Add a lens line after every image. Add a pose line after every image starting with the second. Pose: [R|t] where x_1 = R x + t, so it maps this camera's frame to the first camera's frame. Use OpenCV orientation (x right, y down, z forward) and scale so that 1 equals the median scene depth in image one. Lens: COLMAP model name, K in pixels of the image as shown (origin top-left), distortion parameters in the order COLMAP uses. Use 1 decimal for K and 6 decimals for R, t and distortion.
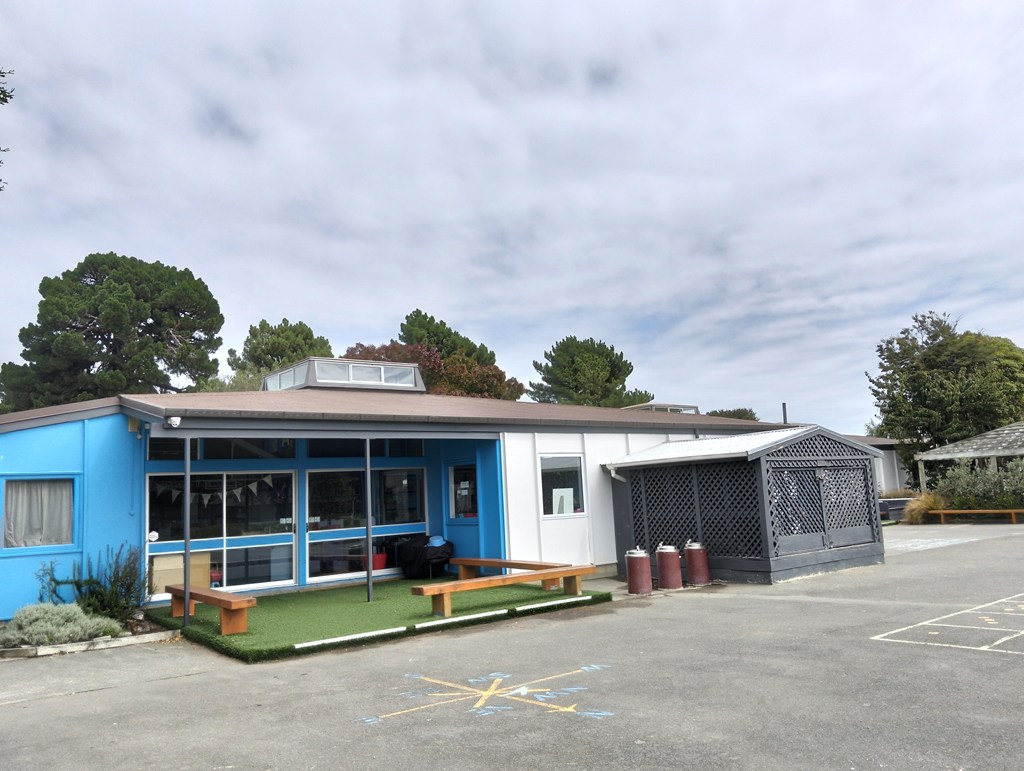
lens RADIAL K [[803.9, 0, 525.6], [0, 803.9, 383.9], [0, 0, 1]] dist [0.073747, -0.157255]
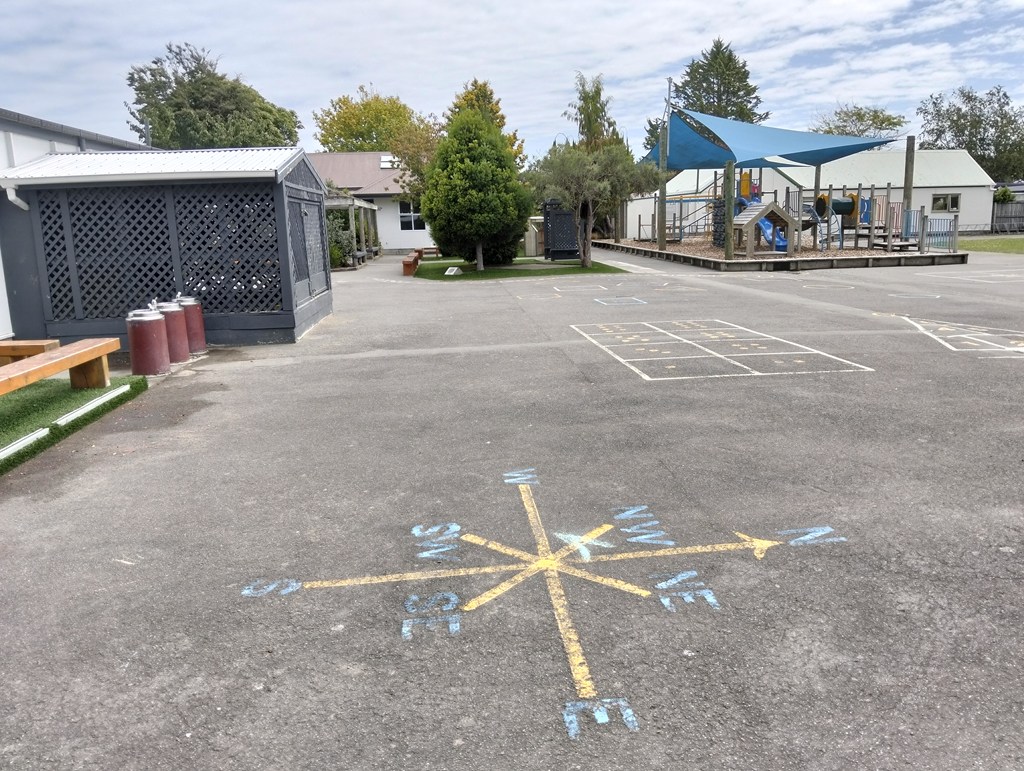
lens RADIAL K [[803.9, 0, 525.6], [0, 803.9, 383.9], [0, 0, 1]] dist [0.073747, -0.157255]
pose [[0.534900, -0.129916, 0.834868, -0.212320], [-0.114948, 0.967731, 0.224239, 0.068739], [-0.837060, -0.215912, 0.502706, 0.337871]]
